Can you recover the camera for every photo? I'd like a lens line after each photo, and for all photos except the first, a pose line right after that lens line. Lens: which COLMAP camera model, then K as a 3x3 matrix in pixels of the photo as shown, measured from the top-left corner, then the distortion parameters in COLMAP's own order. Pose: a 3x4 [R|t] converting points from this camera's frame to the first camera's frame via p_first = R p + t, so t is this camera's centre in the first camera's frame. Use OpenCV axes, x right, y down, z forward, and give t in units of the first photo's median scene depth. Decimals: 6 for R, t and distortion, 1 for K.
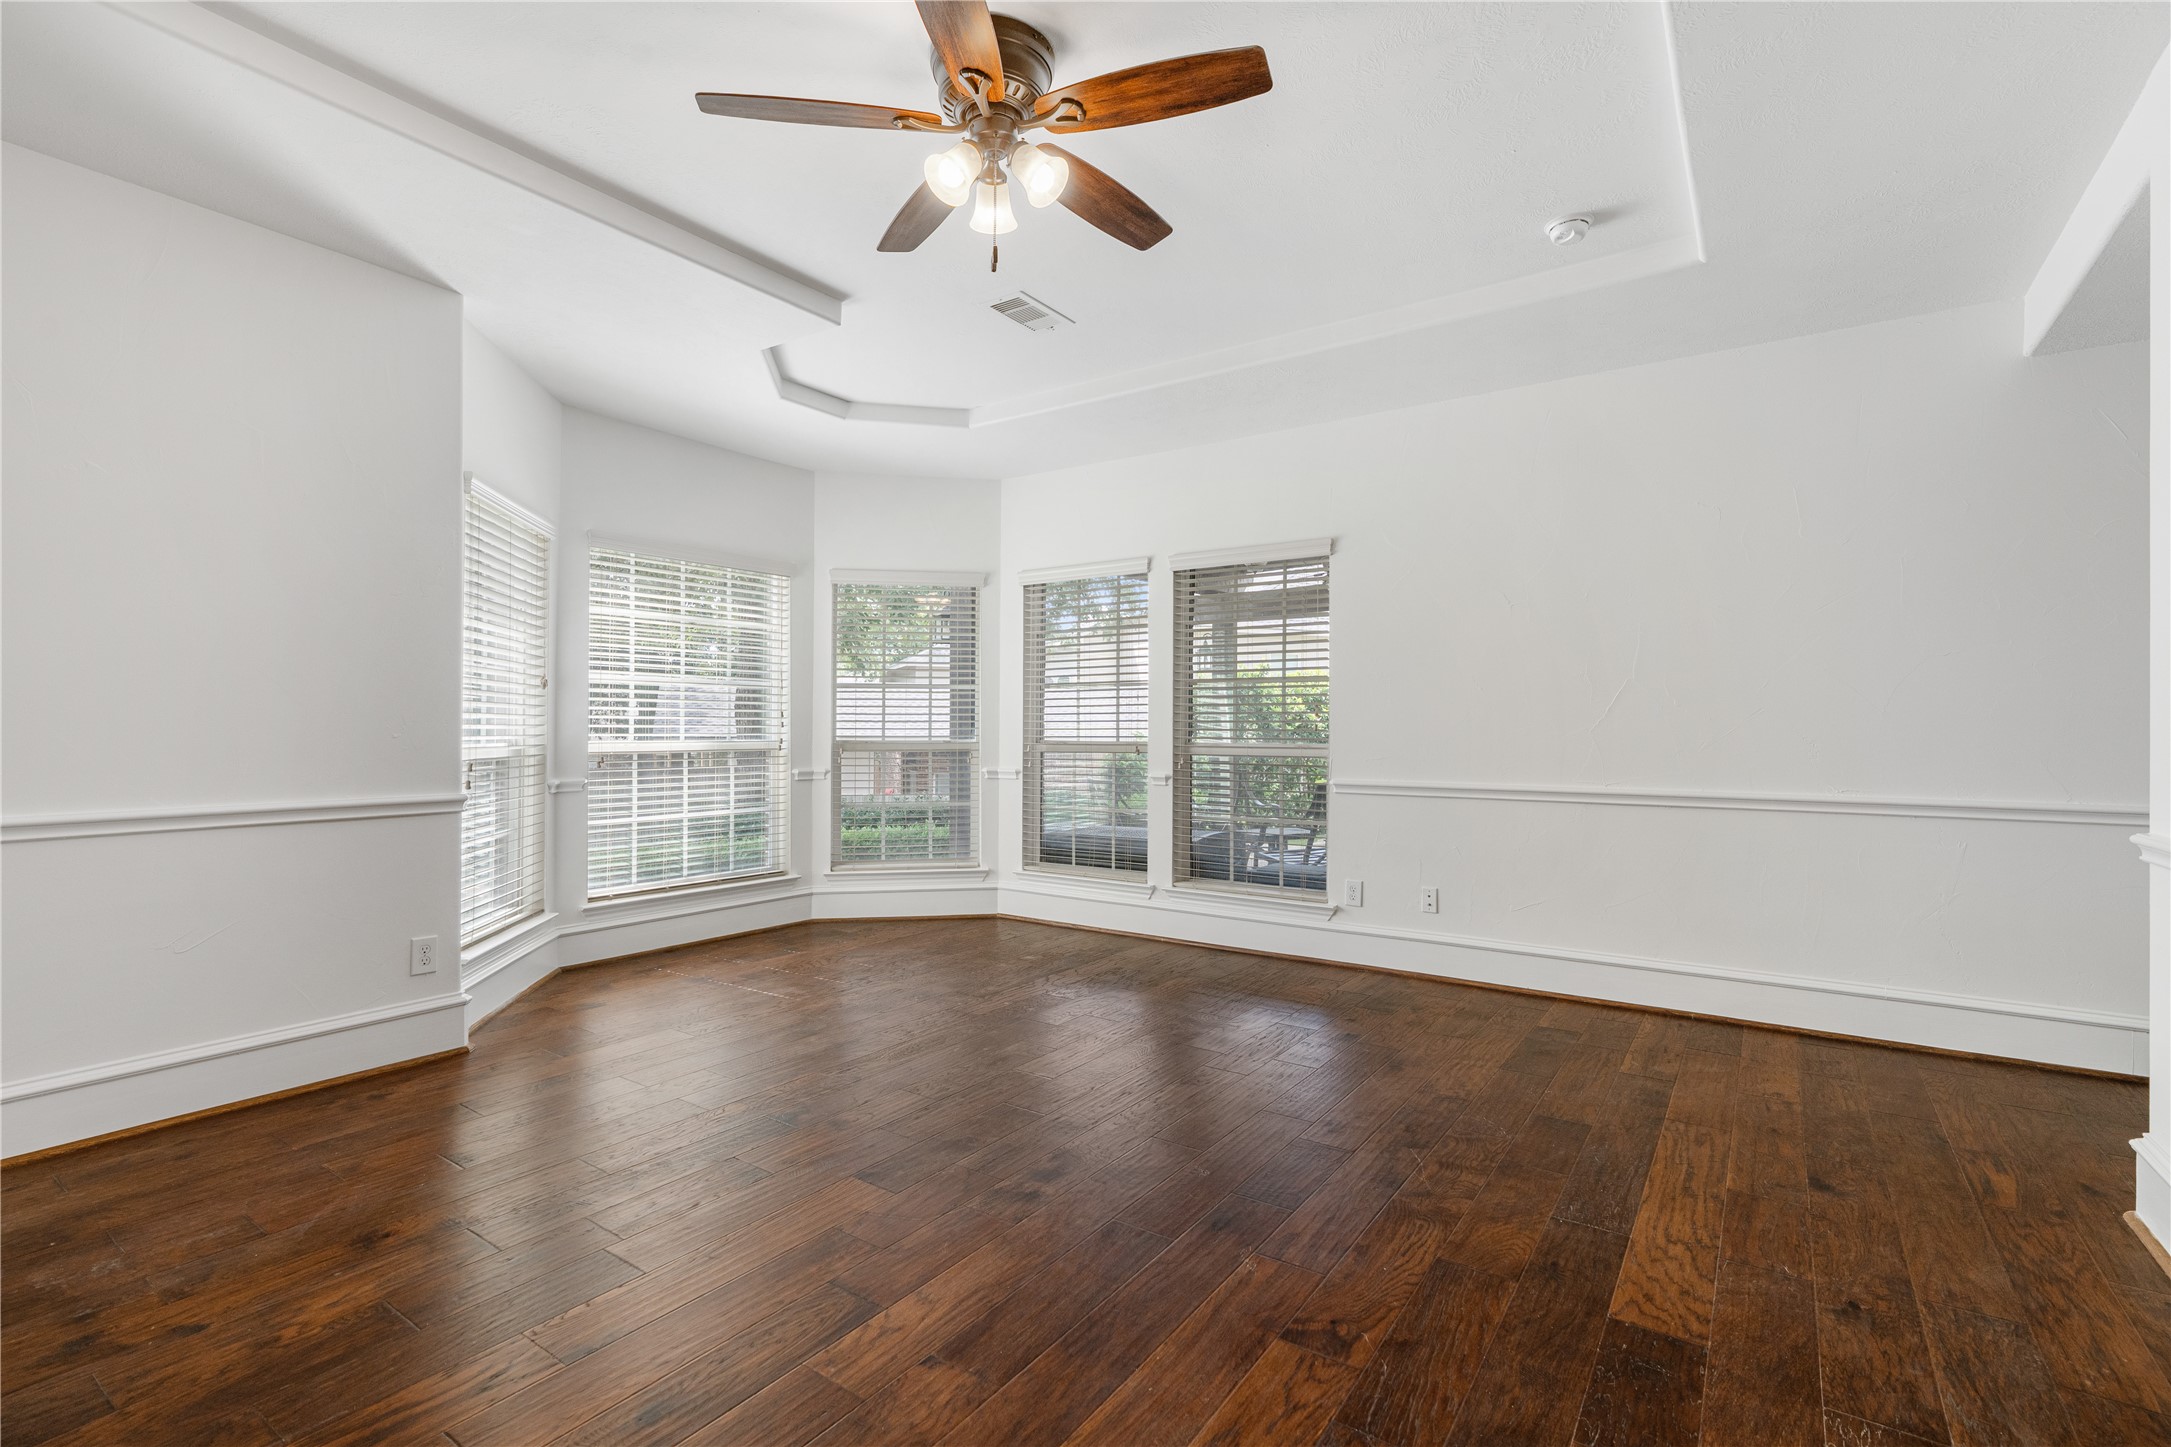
lens RADIAL K [[981.7, 0, 1094.8], [0, 981.7, 727.5], [0, 0, 1]] dist [-0.006302, 0.002945]
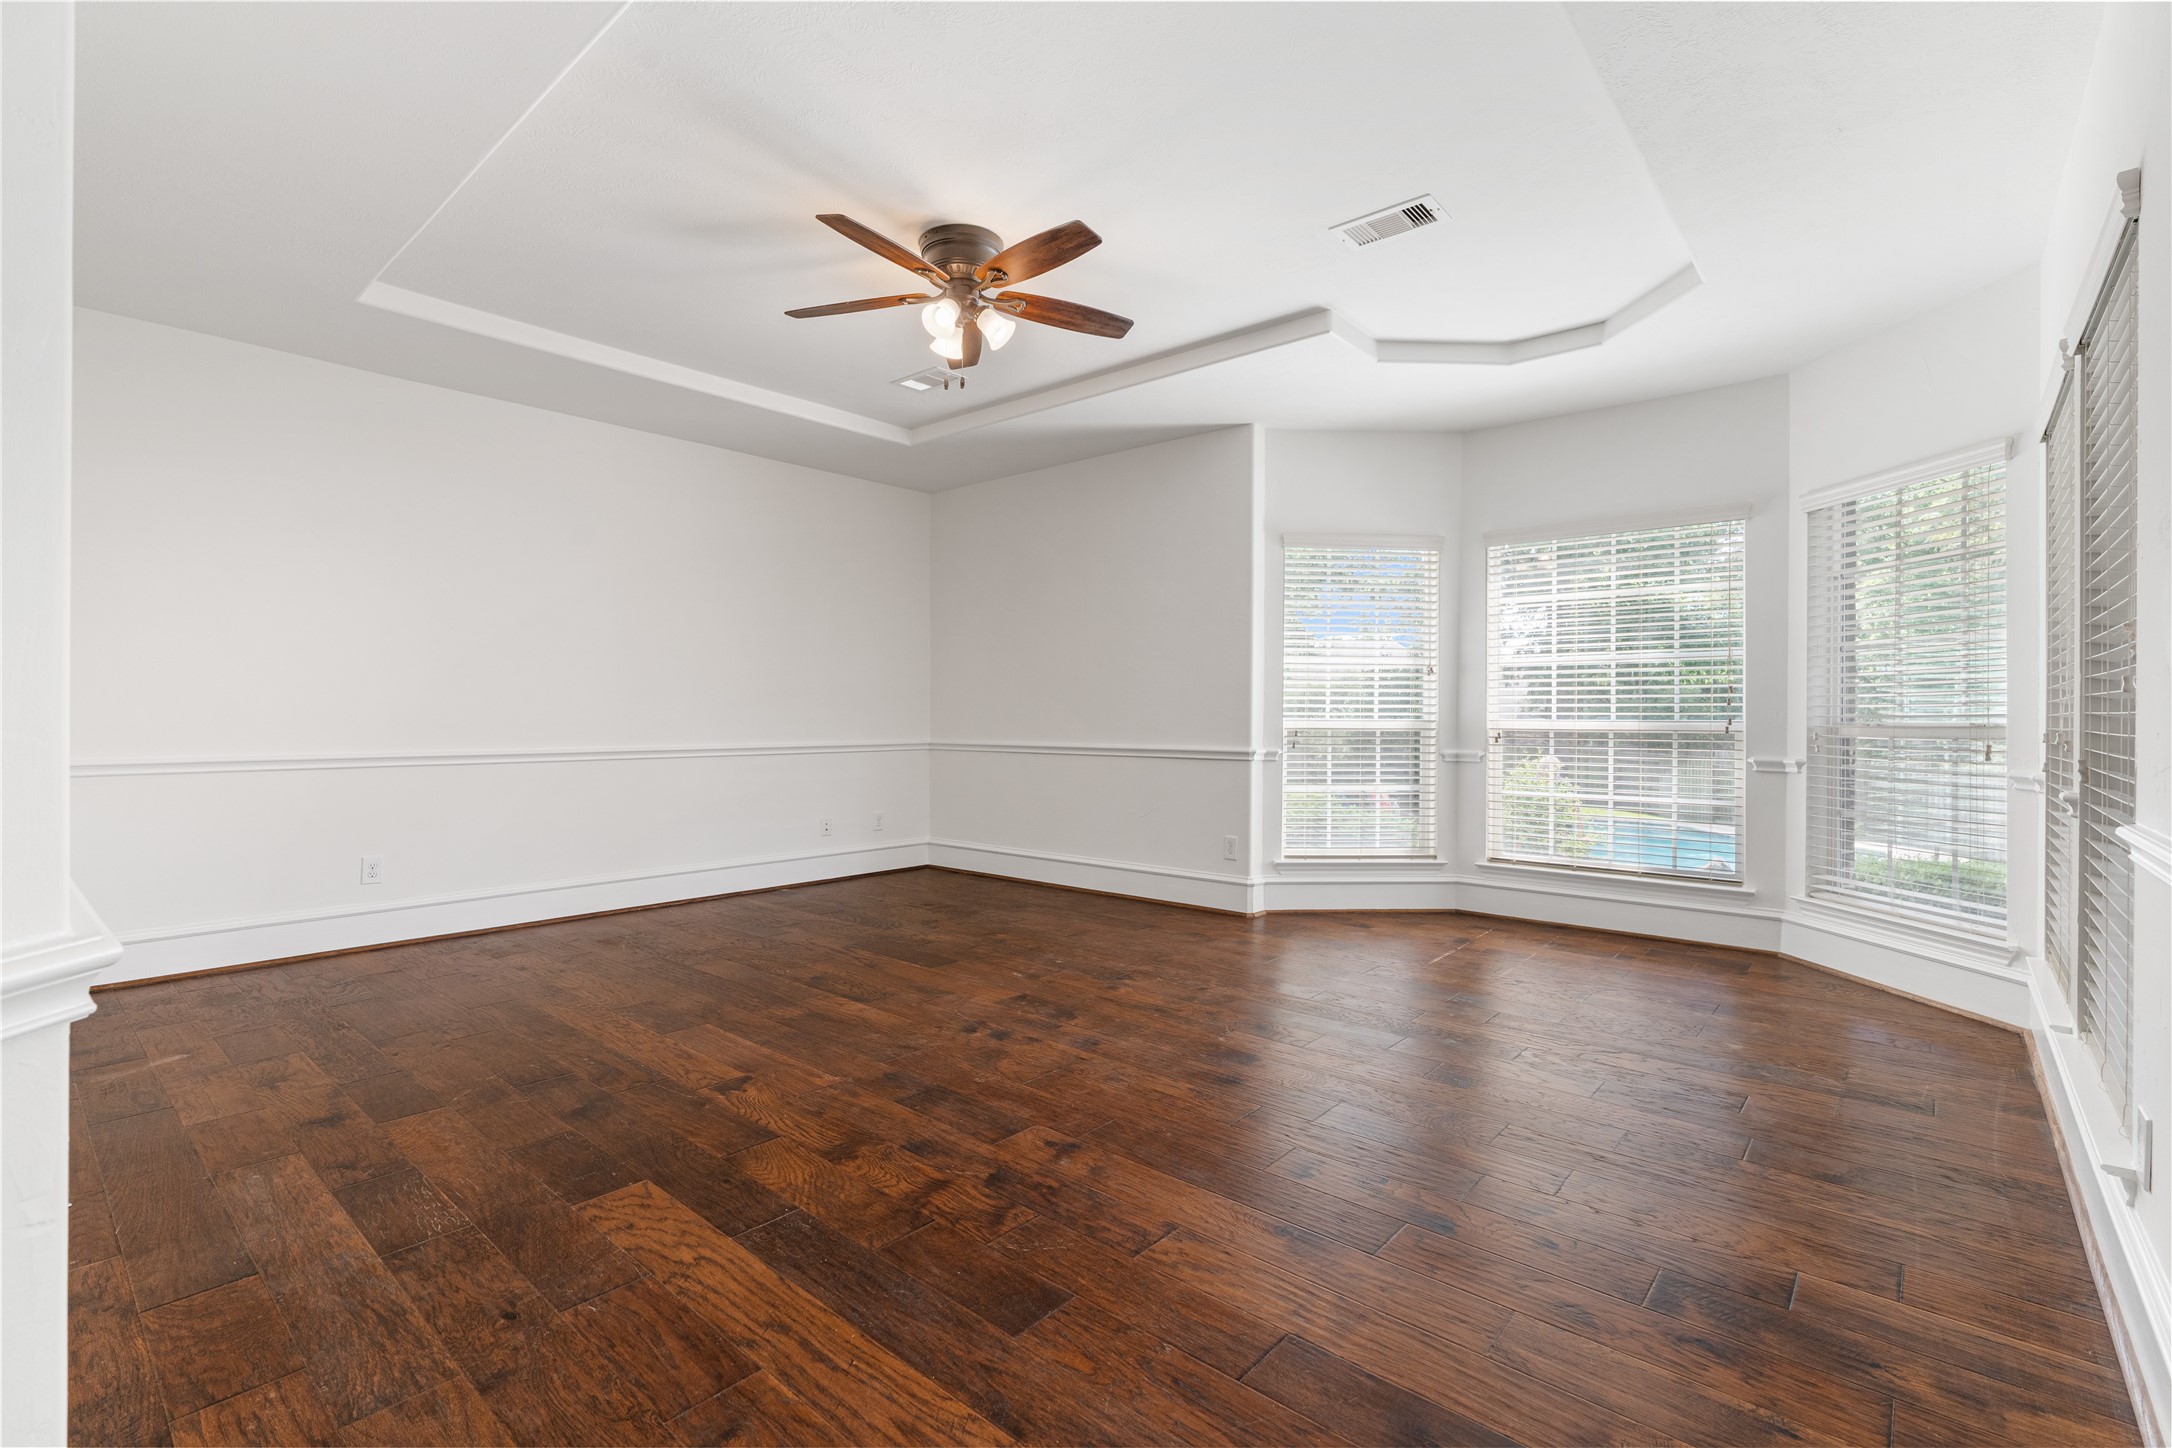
lens RADIAL K [[982.1, 0, 1095.2], [0, 982.1, 713.4], [0, 0, 1]] dist [-0.006302, 0.002945]
pose [[-0.106839, -0.005230, -0.994263, 1.350886], [-0.002817, 0.999984, -0.004957, 0.030348], [0.994272, 0.002271, -0.106852, 1.361497]]
